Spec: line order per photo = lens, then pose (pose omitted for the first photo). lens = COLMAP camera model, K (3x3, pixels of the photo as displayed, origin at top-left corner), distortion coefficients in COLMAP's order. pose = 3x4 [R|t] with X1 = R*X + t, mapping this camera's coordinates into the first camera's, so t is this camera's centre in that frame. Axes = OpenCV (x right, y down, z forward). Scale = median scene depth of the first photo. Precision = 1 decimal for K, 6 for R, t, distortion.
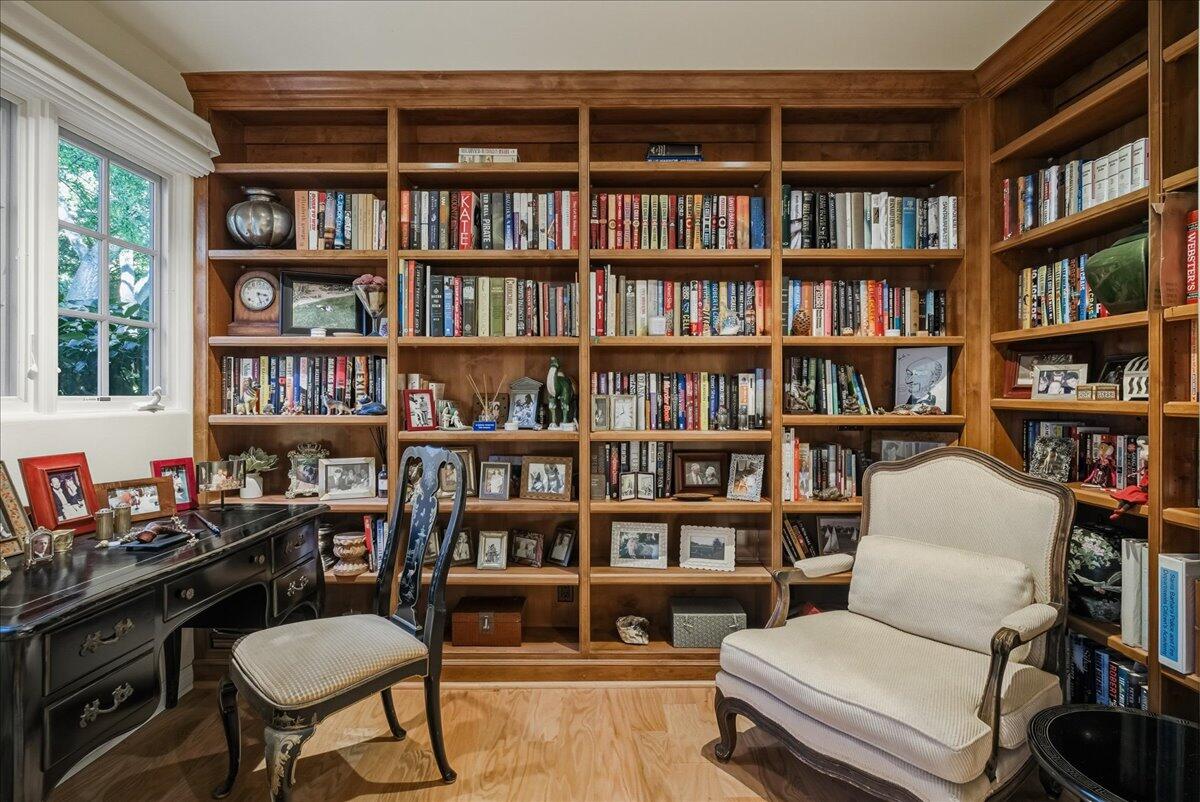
lens RADIAL K [[533.1, 0, 612.2], [0, 533.1, 399.0], [0, 0, 1]] dist [-0.015022, -0.000034]
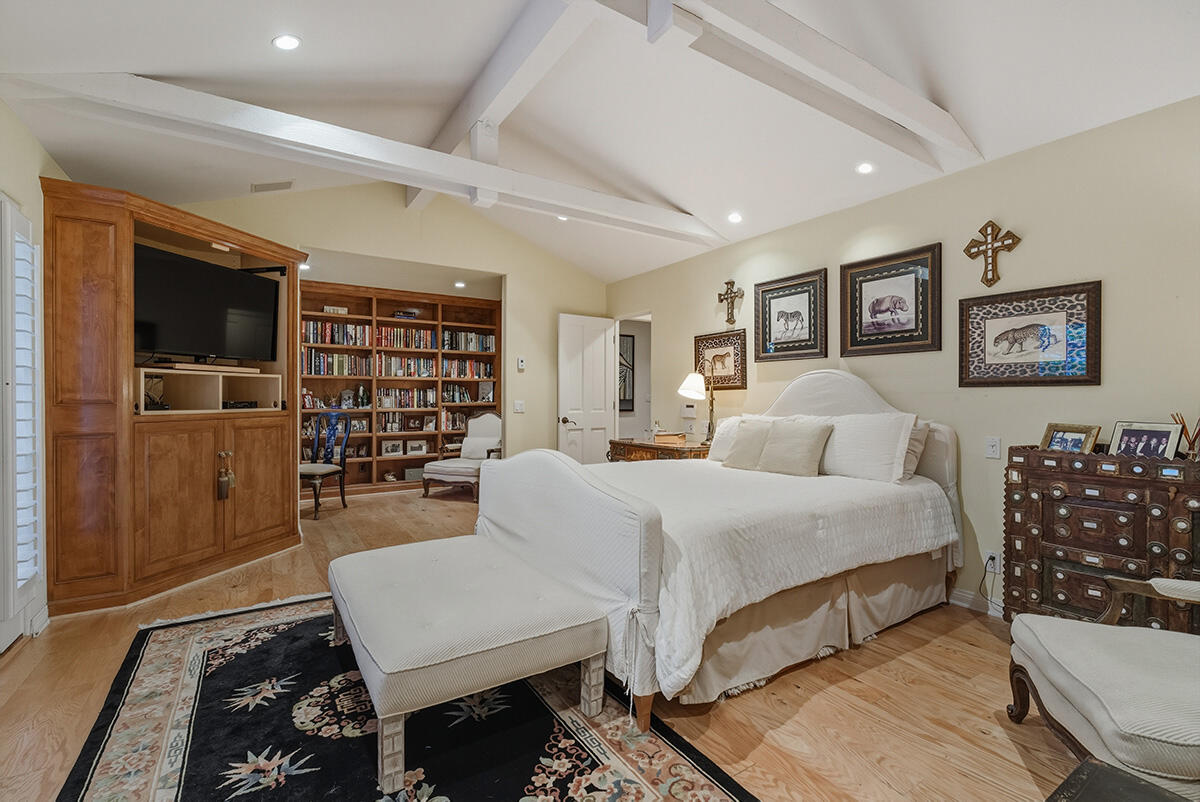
lens RADIAL K [[533.1, 0, 607.4], [0, 533.1, 399.6], [0, 0, 1]] dist [-0.015022, -0.000034]
pose [[0.825786, -0.000104, 0.563983, -0.631895], [-0.001586, 0.999996, 0.002507, 0.001139], [-0.563981, -0.002964, 0.825783, -2.105538]]
